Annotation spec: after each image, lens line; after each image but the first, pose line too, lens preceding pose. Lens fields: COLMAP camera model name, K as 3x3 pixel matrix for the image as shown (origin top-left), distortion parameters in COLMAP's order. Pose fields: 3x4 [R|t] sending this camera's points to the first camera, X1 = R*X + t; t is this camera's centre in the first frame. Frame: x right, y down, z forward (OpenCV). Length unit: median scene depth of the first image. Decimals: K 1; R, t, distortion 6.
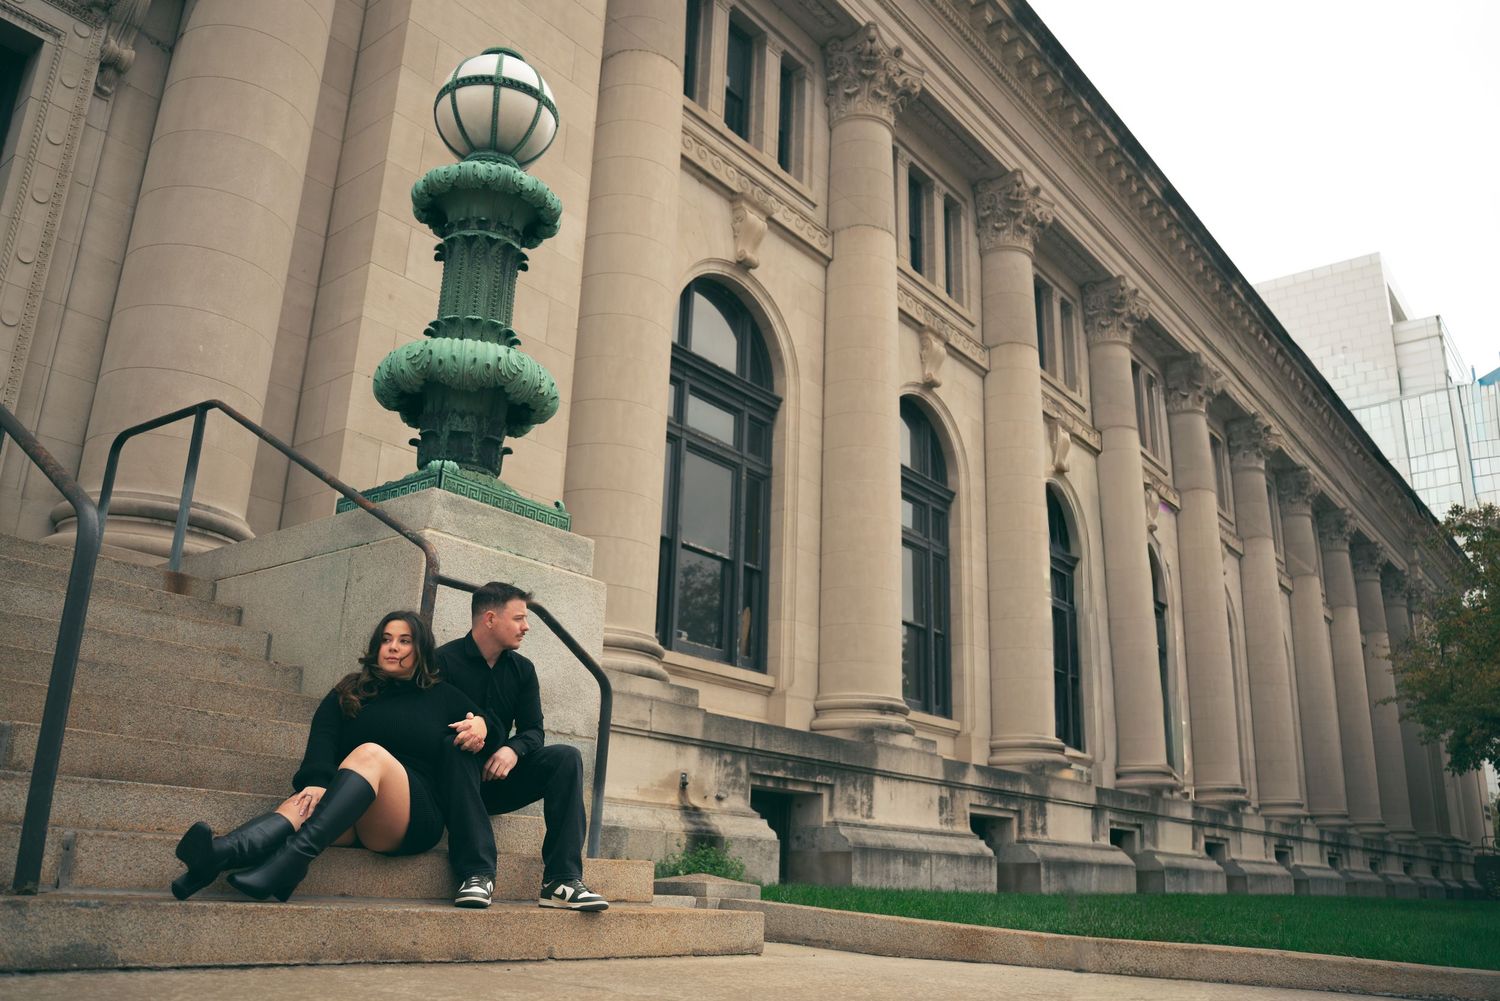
lens RADIAL K [[1211.9, 0, 750.0], [0, 1211.9, 500.5], [0, 0, 1]] dist [-0.099355, 0.082042]
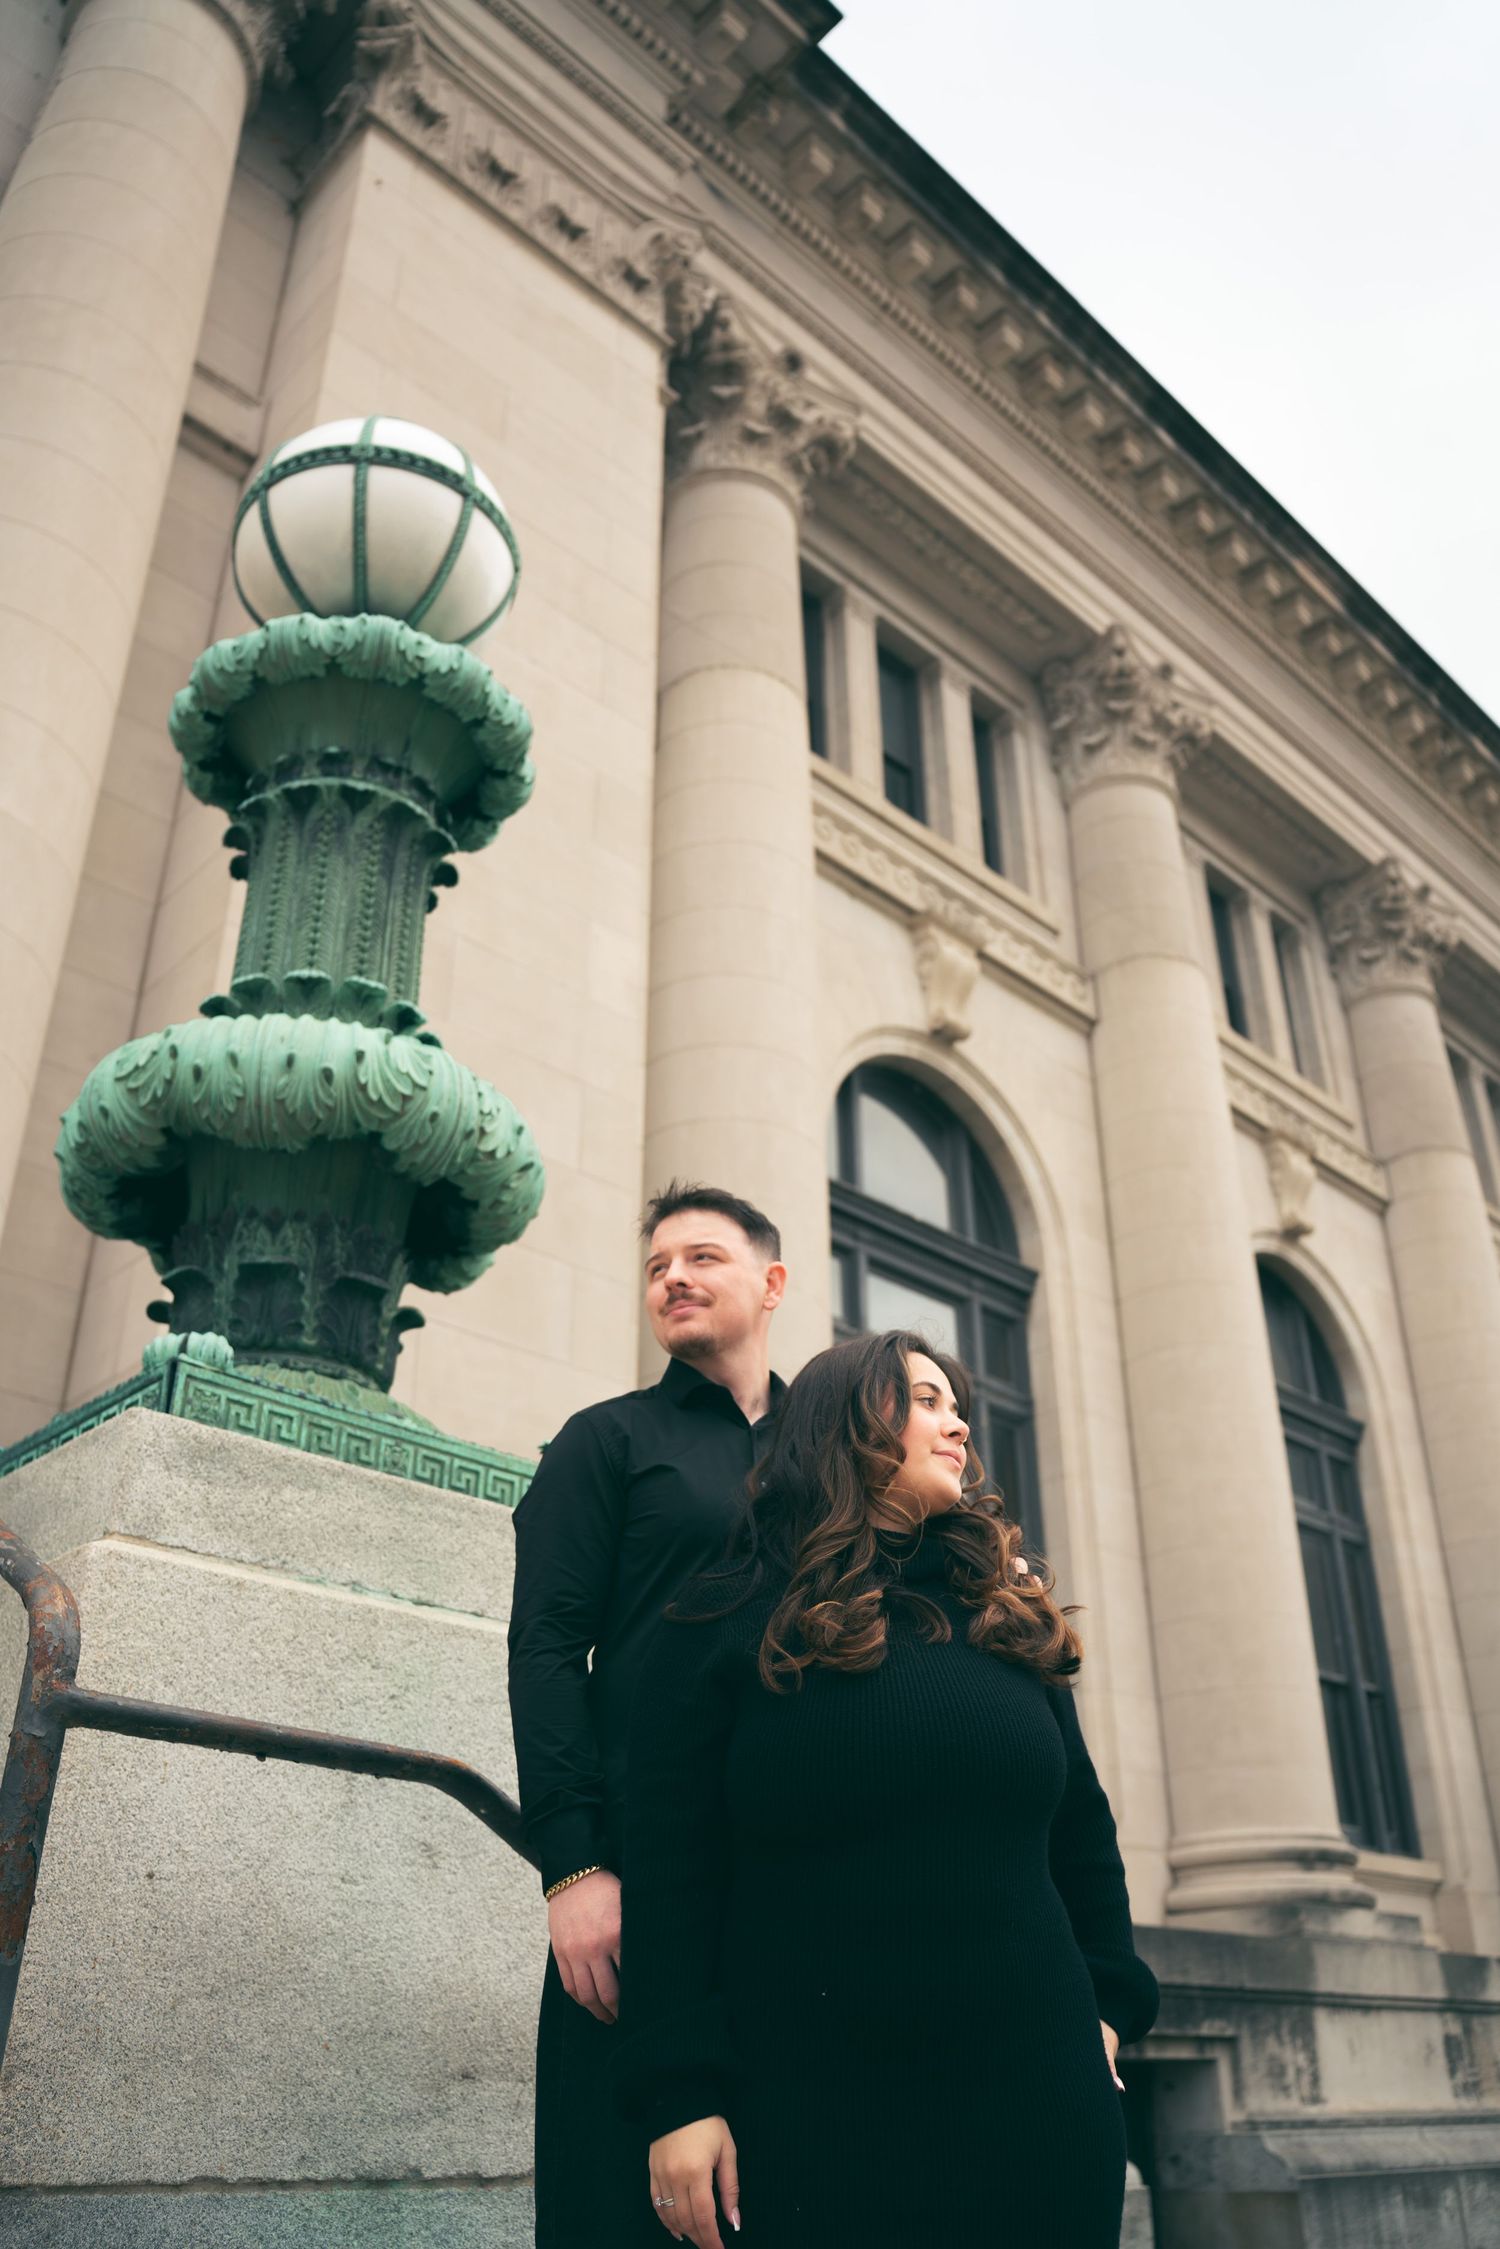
lens RADIAL K [[1817.1, 0, 750.0], [0, 1817.1, 1124.5], [0, 0, 1]] dist [-0.099355, 0.082042]
pose [[0.990160, -0.099019, -0.098881, -0.015541], [0.076934, 0.975437, -0.206405, 0.009907], [0.116890, 0.196766, 0.973458, 0.193295]]
